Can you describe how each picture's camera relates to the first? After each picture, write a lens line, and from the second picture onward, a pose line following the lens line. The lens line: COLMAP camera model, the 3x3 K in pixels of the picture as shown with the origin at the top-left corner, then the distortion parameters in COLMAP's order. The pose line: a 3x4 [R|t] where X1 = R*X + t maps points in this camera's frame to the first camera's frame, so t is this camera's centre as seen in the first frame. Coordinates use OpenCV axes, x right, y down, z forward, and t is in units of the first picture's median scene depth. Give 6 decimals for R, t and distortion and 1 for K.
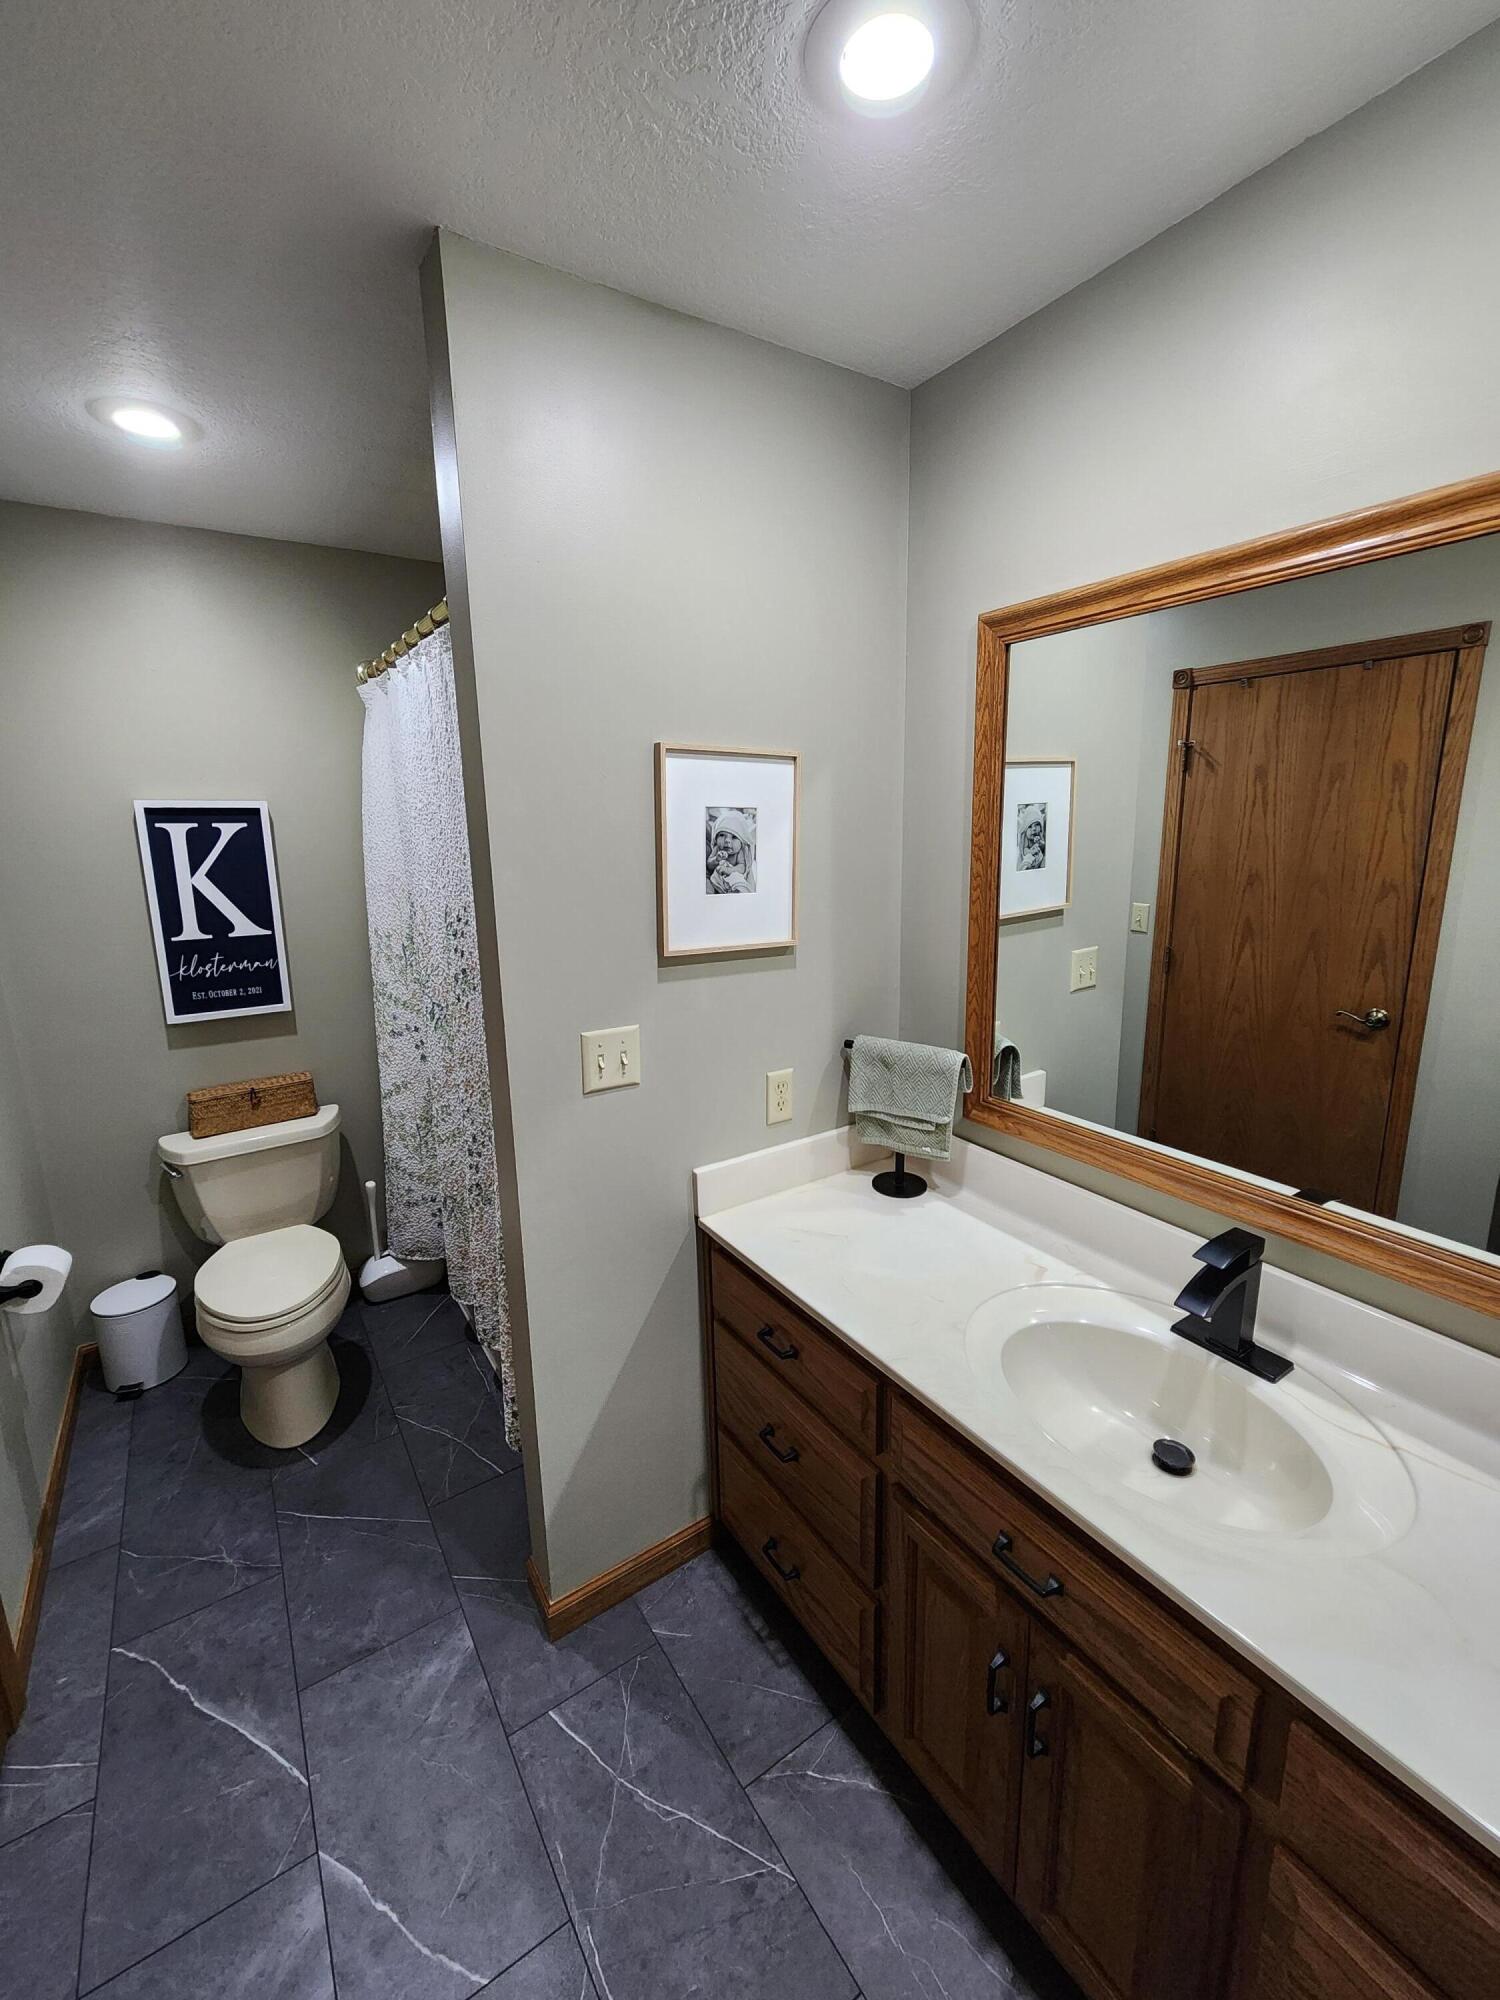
lens RADIAL K [[825.4, 0, 757.0], [0, 825.4, 1002.8], [0, 0, 1]] dist [-0.001331, 0.002626]
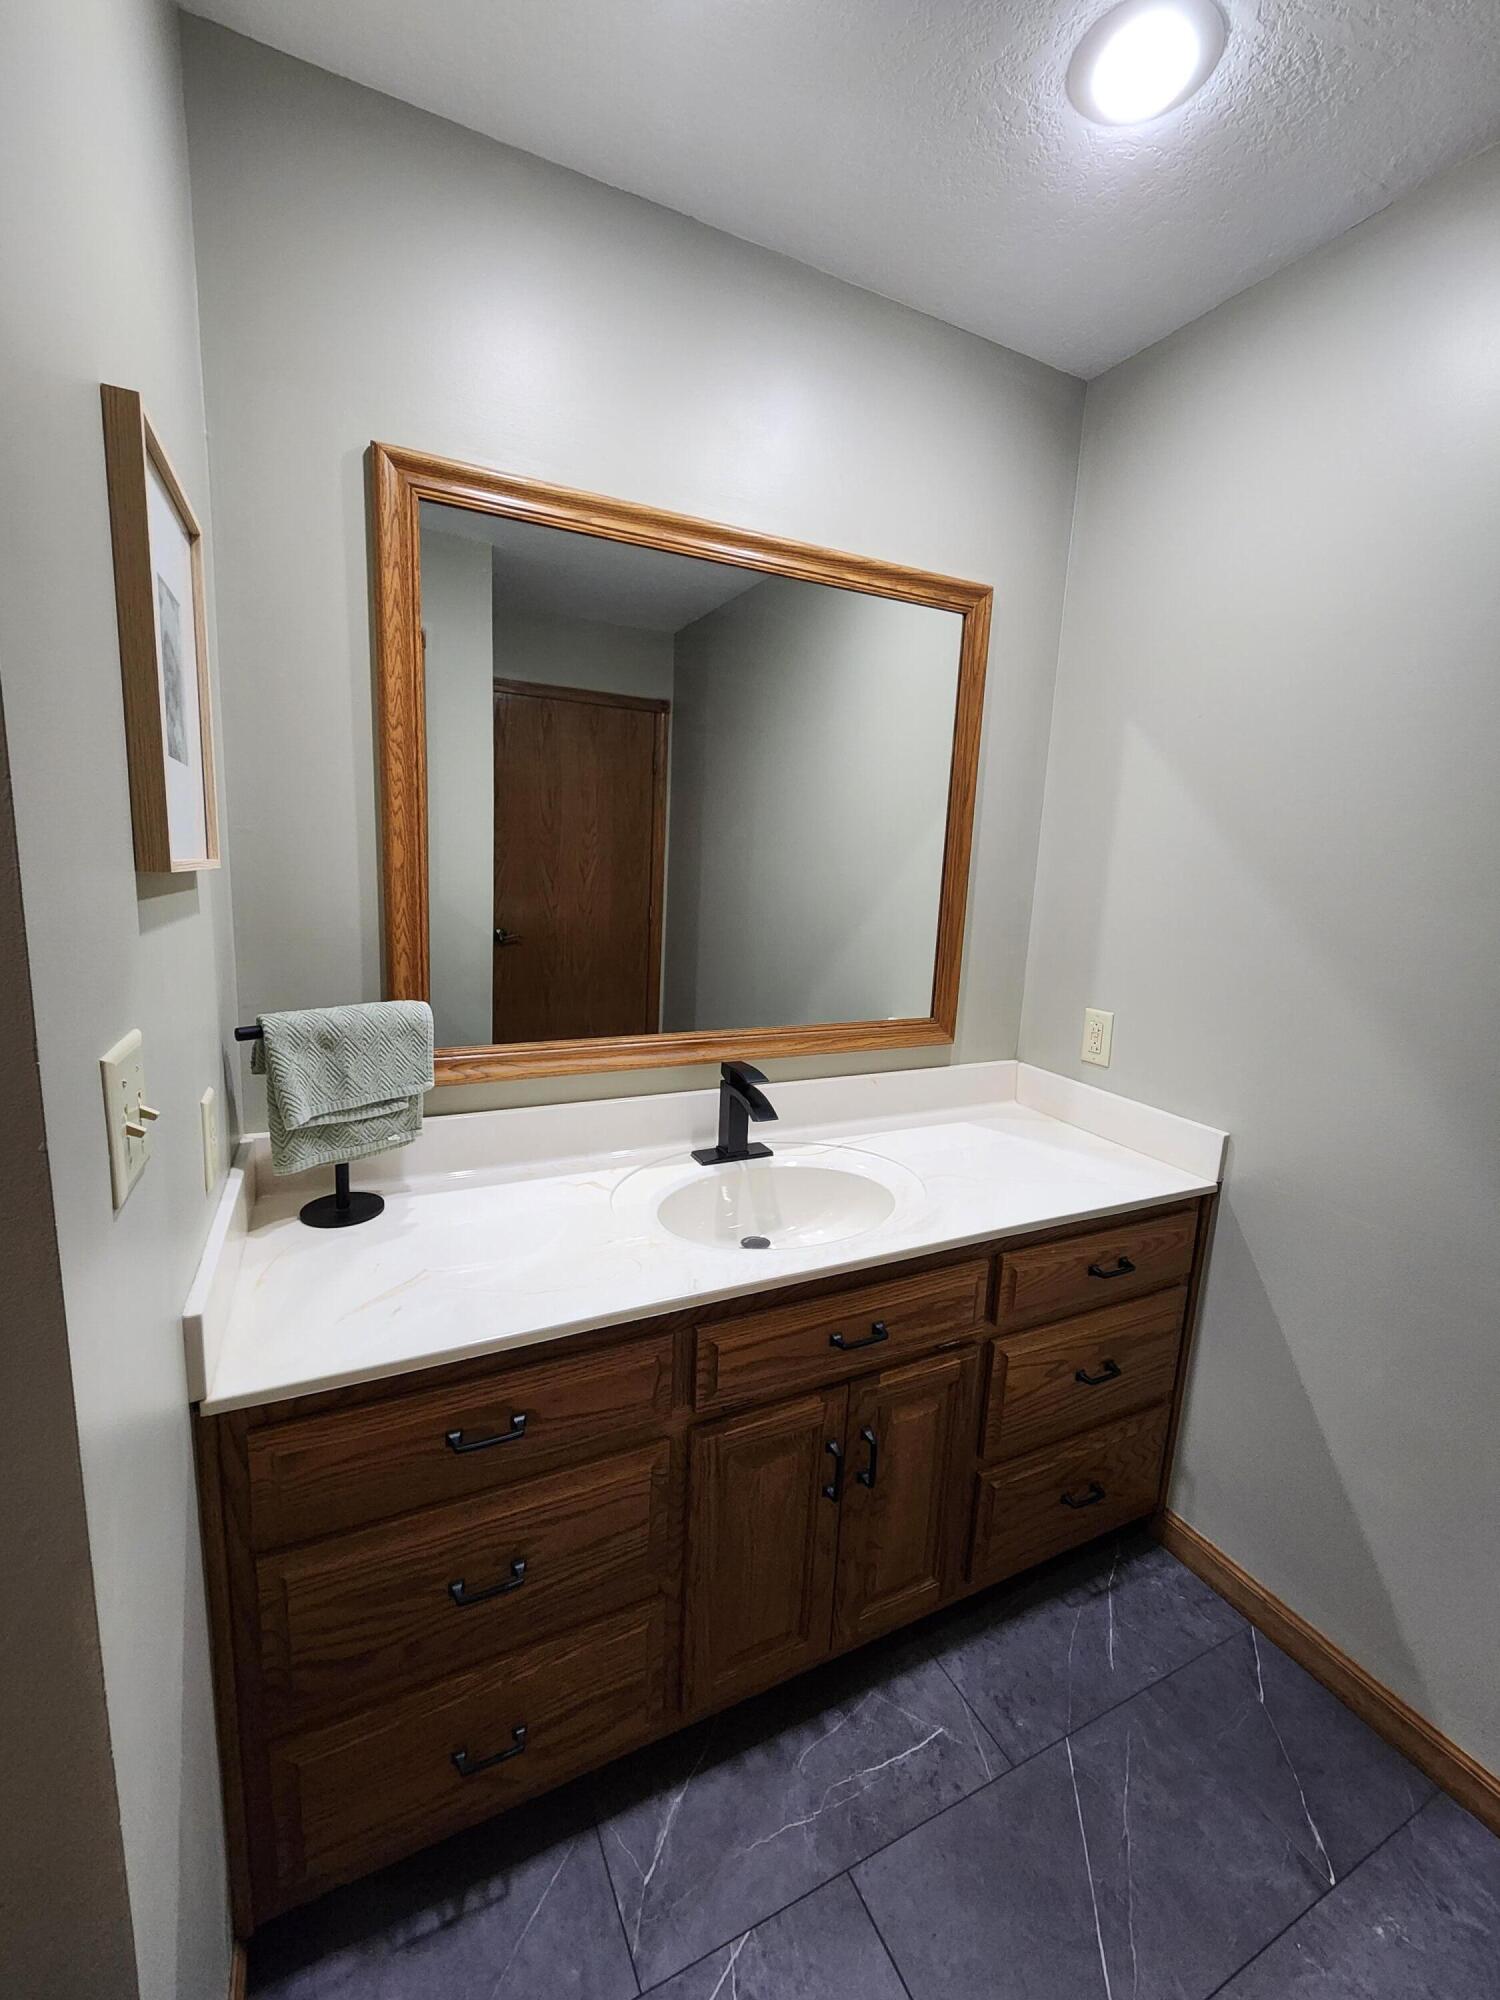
lens RADIAL K [[825.4, 0, 750.4], [0, 825.4, 985.7], [0, 0, 1]] dist [-0.001331, 0.002626]
pose [[0.141627, -0.149059, 0.978633, -0.508287], [0.174869, 0.976819, 0.123476, 0.002259], [-0.974352, 0.153645, 0.164410, 0.559346]]
